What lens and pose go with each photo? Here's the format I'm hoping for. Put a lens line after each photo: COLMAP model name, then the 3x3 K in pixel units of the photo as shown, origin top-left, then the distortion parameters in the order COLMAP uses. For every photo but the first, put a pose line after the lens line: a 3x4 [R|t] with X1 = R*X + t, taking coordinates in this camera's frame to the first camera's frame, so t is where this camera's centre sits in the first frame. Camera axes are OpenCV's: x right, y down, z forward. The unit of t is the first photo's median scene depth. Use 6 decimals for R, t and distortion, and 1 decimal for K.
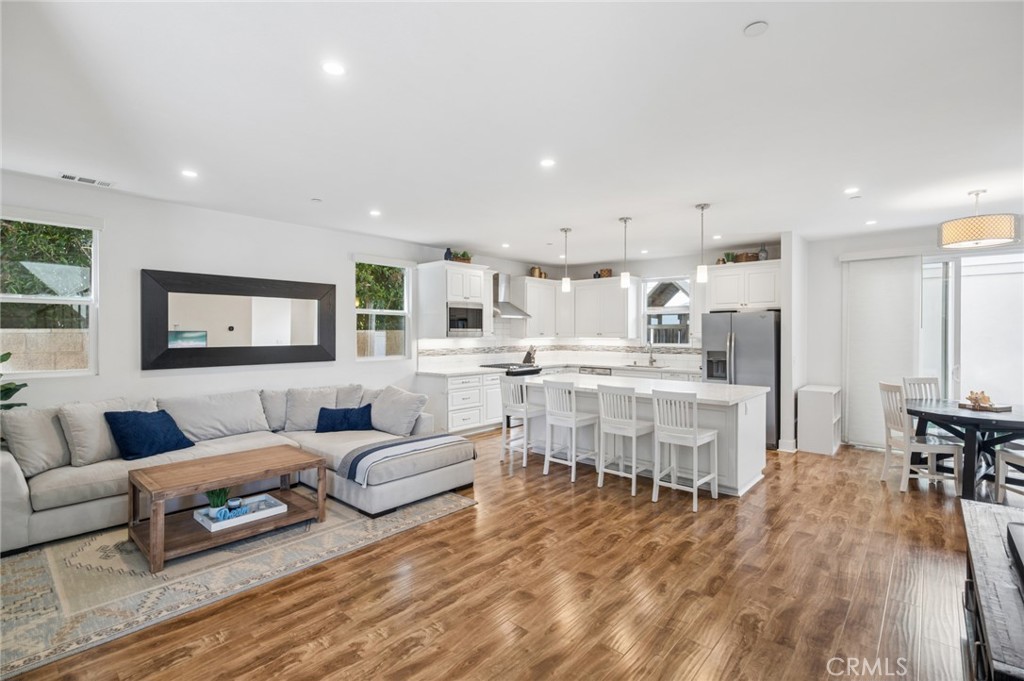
lens RADIAL K [[467.8, 0, 515.9], [0, 467.8, 335.0], [0, 0, 1]] dist [-0.000617, -0.000011]
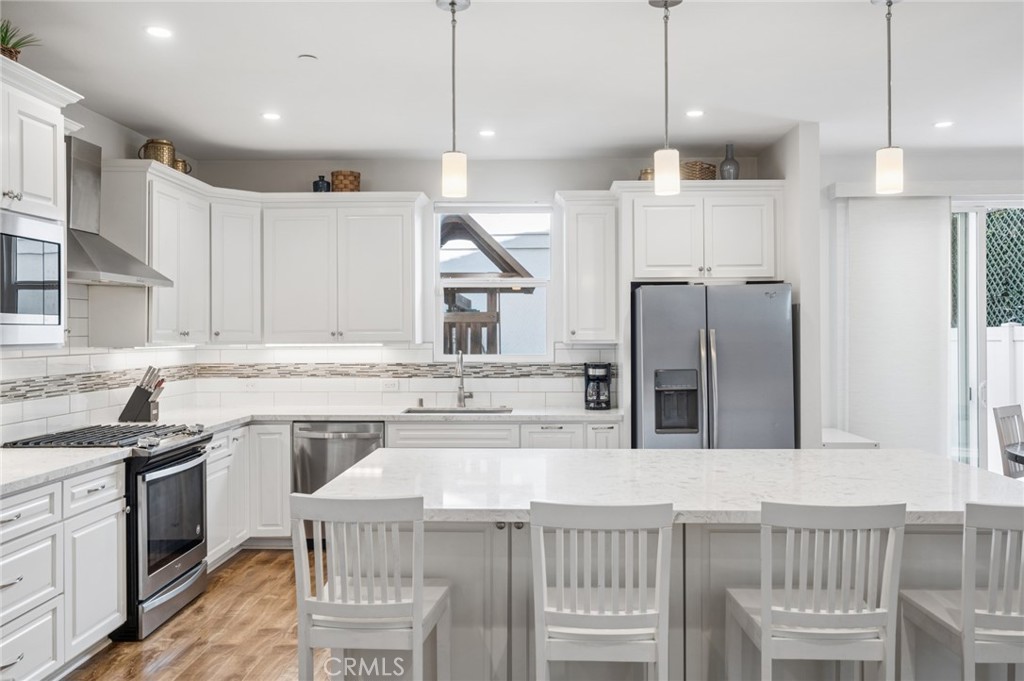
lens RADIAL K [[810.2, 0, 512.0], [0, 810.2, 340.5], [0, 0, 1]] dist [0.002005, 0.002064]
pose [[0.769948, -0.007783, 0.638060, -0.273167], [0.005564, 0.999969, 0.005483, 0.001109], [-0.638083, -0.000672, 0.769968, 0.736158]]
